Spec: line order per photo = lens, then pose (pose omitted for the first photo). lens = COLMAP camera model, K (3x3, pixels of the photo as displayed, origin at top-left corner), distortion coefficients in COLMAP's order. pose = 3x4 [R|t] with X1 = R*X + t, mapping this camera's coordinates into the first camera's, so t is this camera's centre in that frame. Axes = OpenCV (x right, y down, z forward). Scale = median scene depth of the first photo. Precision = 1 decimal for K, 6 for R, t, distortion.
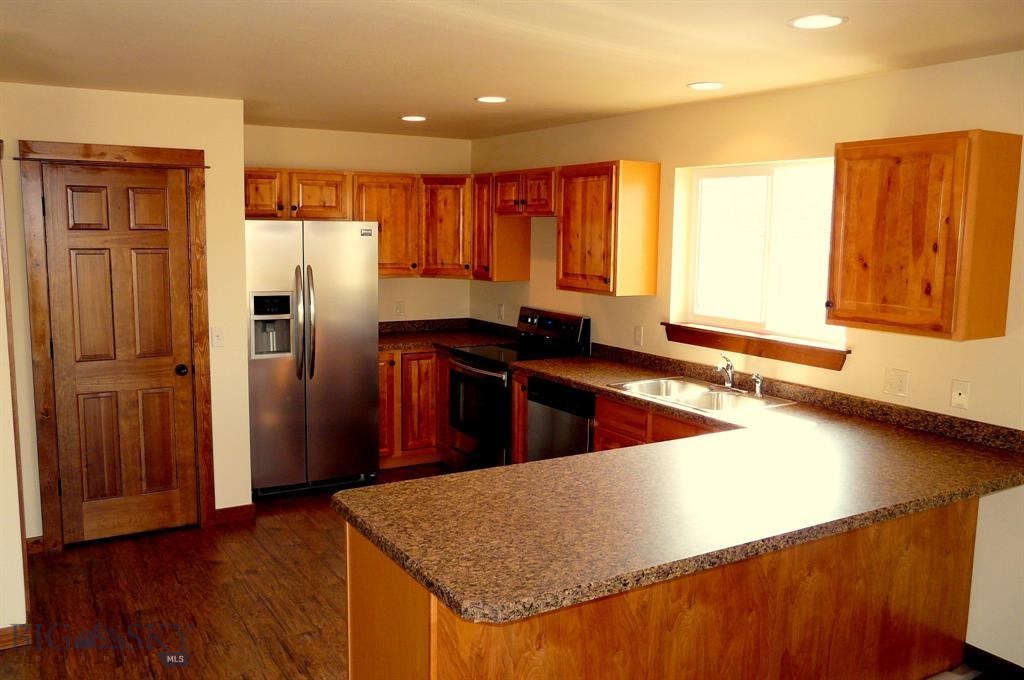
lens RADIAL K [[842.2, 0, 512.0], [0, 842.2, 340.0], [0, 0, 1]] dist [-0.085609, 0.107664]
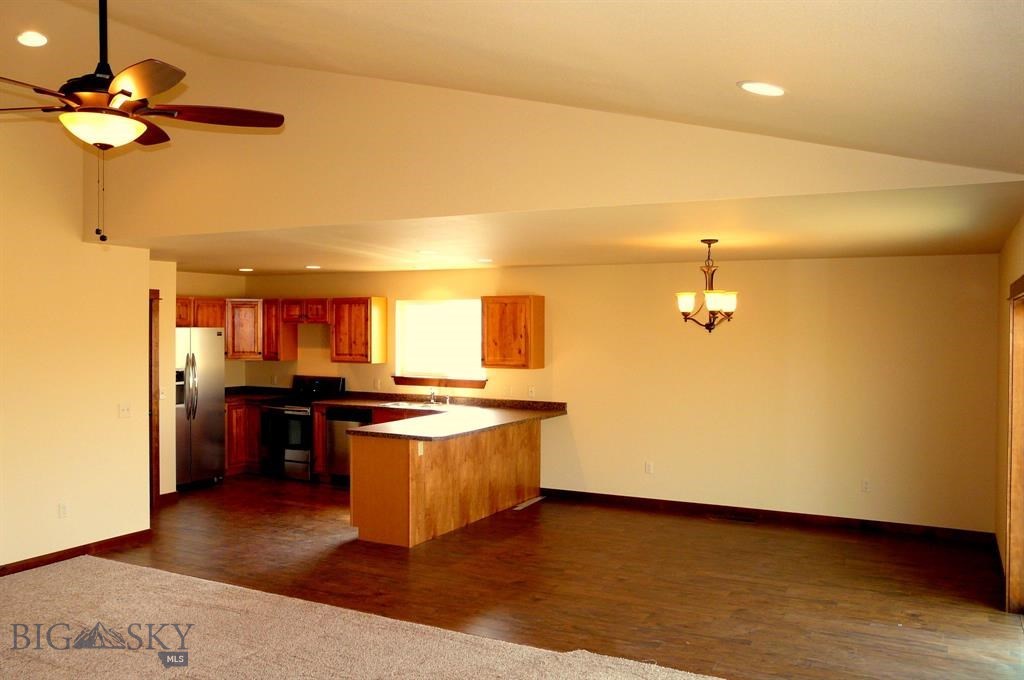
lens RADIAL K [[842.2, 0, 512.0], [0, 842.2, 340.0], [0, 0, 1]] dist [-0.085609, 0.107664]
pose [[0.852290, -0.018633, 0.522737, -0.640038], [0.076333, 0.993097, -0.089056, 0.096443], [-0.517470, 0.115804, 0.847829, -0.886498]]
